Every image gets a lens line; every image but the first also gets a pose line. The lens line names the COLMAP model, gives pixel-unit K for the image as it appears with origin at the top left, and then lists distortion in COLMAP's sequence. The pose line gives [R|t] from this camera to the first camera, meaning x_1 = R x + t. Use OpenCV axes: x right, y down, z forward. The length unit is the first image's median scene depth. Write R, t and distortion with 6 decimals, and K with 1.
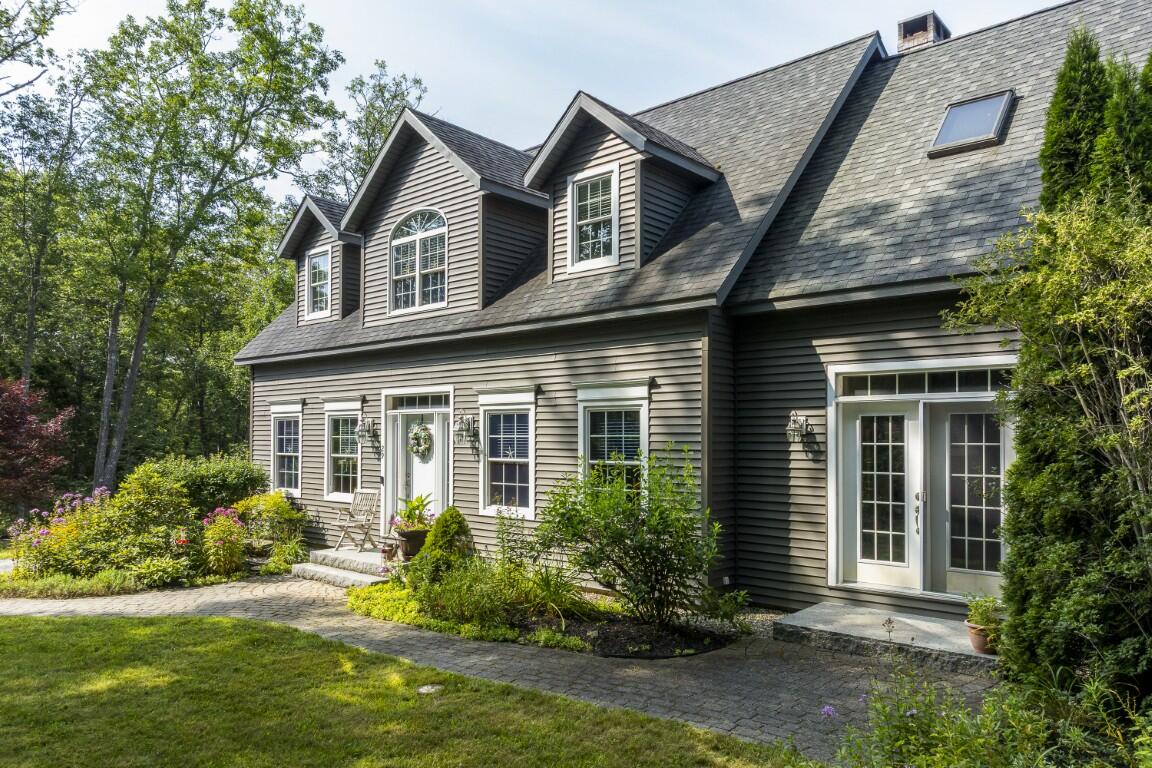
lens RADIAL K [[802.4, 0, 587.2], [0, 802.4, 410.6], [0, 0, 1]] dist [-0.030959, -0.003588]
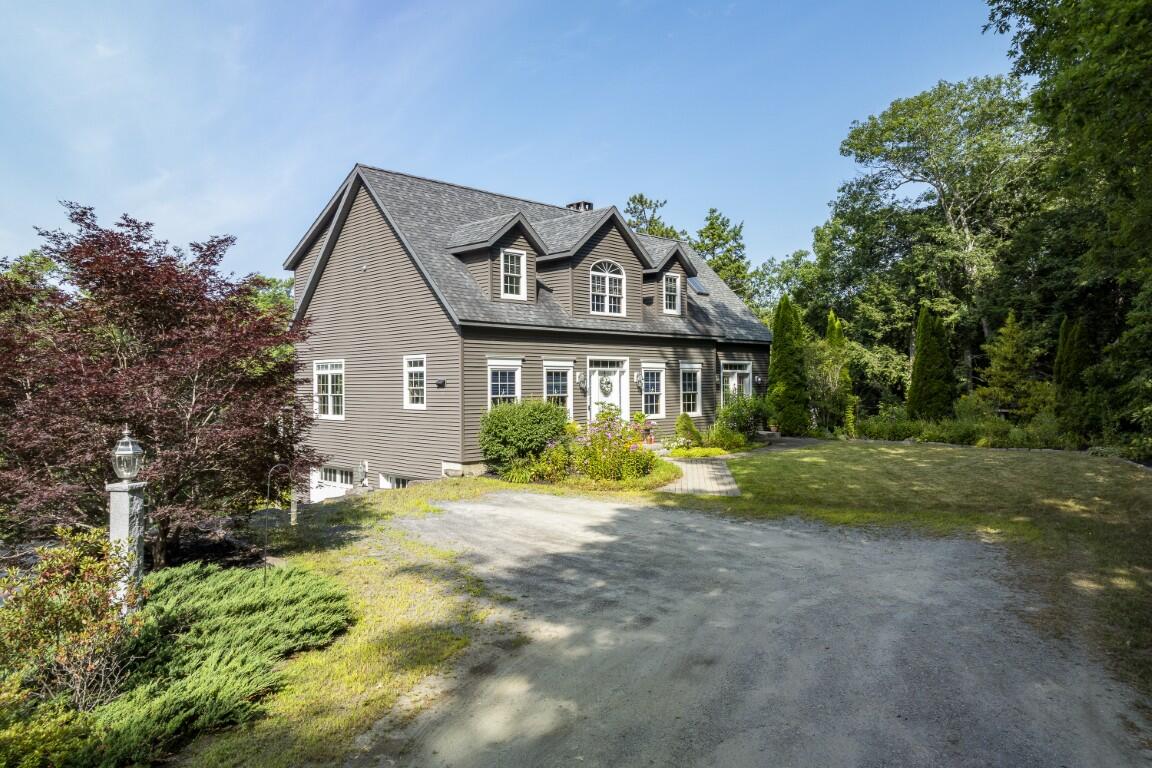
lens RADIAL K [[802.4, 0, 567.8], [0, 802.4, 386.4], [0, 0, 1]] dist [-0.030959, -0.003588]
pose [[0.083671, 0.009795, 0.996445, -2.312378], [-0.010253, 0.999907, -0.008968, 0.065082], [-0.996441, -0.009467, 0.083763, 1.046337]]
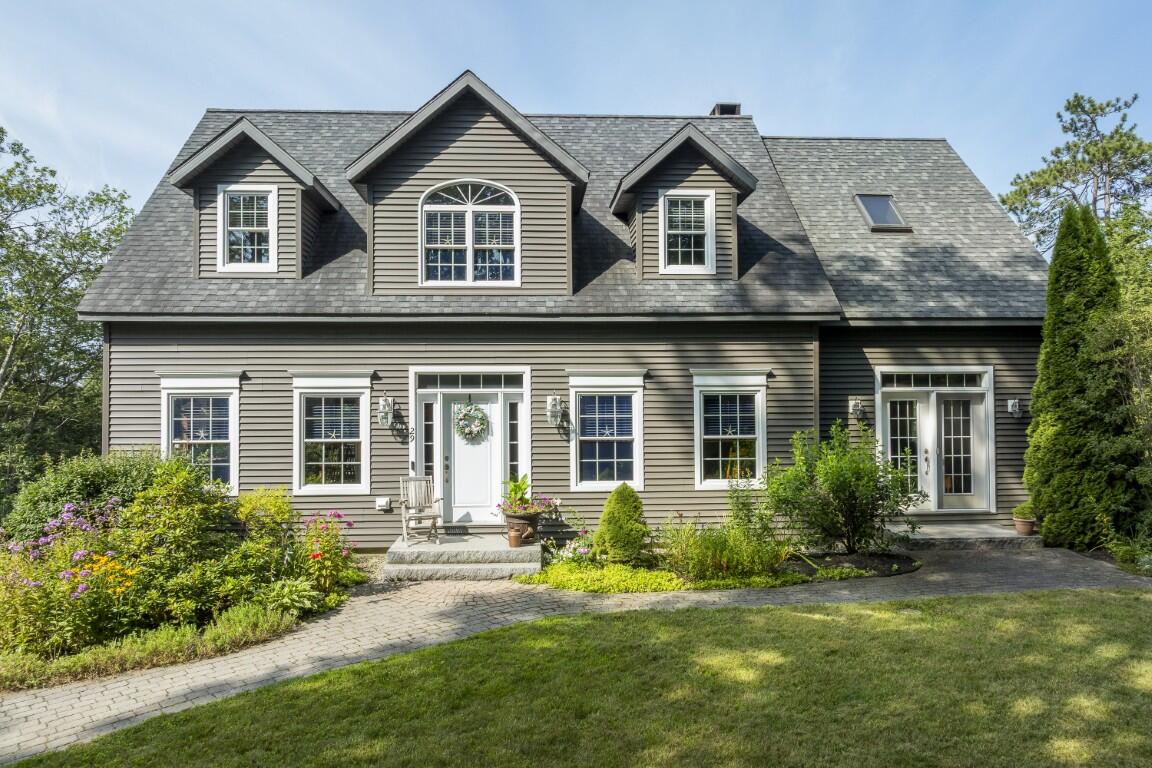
lens RADIAL K [[802.4, 0, 575.4], [0, 802.4, 380.9], [0, 0, 1]] dist [-0.030959, -0.003588]
pose [[0.715061, 0.014181, 0.698918, -0.884832], [-0.017533, 0.999844, -0.002349, -0.012523], [-0.698842, -0.010575, 0.715198, 0.253912]]
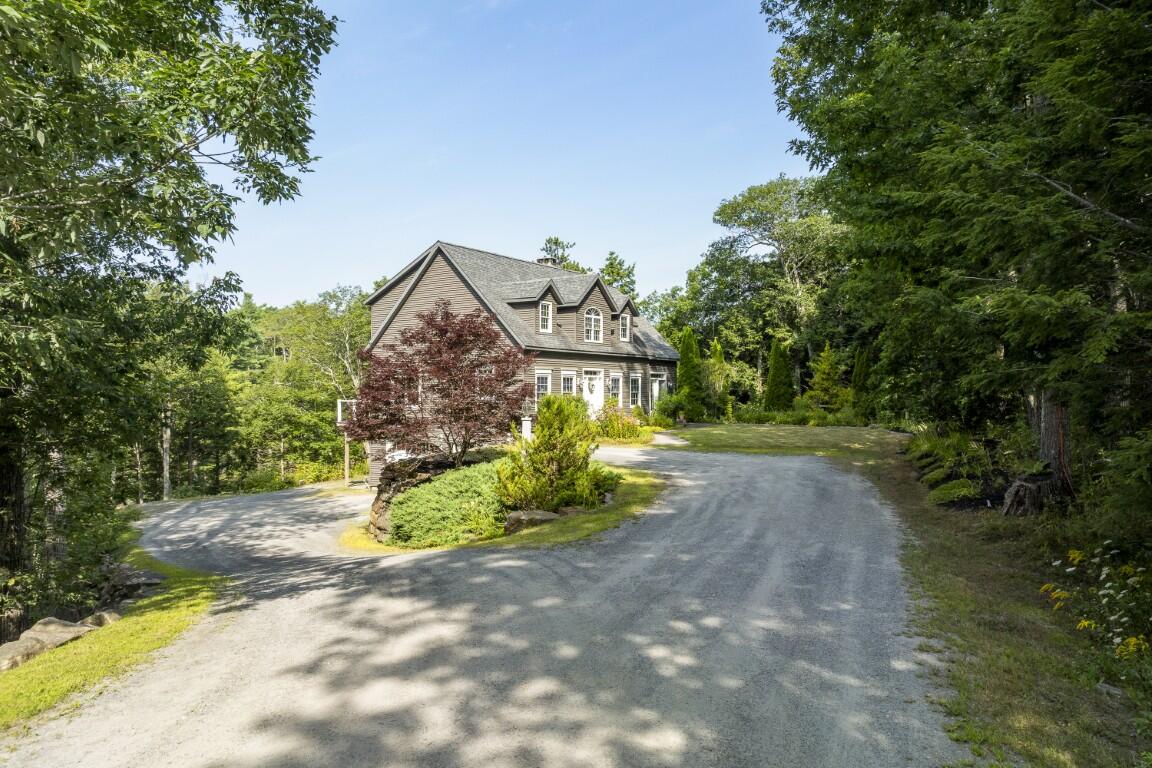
lens RADIAL K [[802.4, 0, 580.3], [0, 802.4, 384.7], [0, 0, 1]] dist [-0.030959, -0.003588]
pose [[-0.130948, 0.020325, 0.991181, -3.468960], [-0.016385, 0.999609, -0.022662, 0.109704], [-0.991254, -0.019208, -0.130564, 1.594381]]
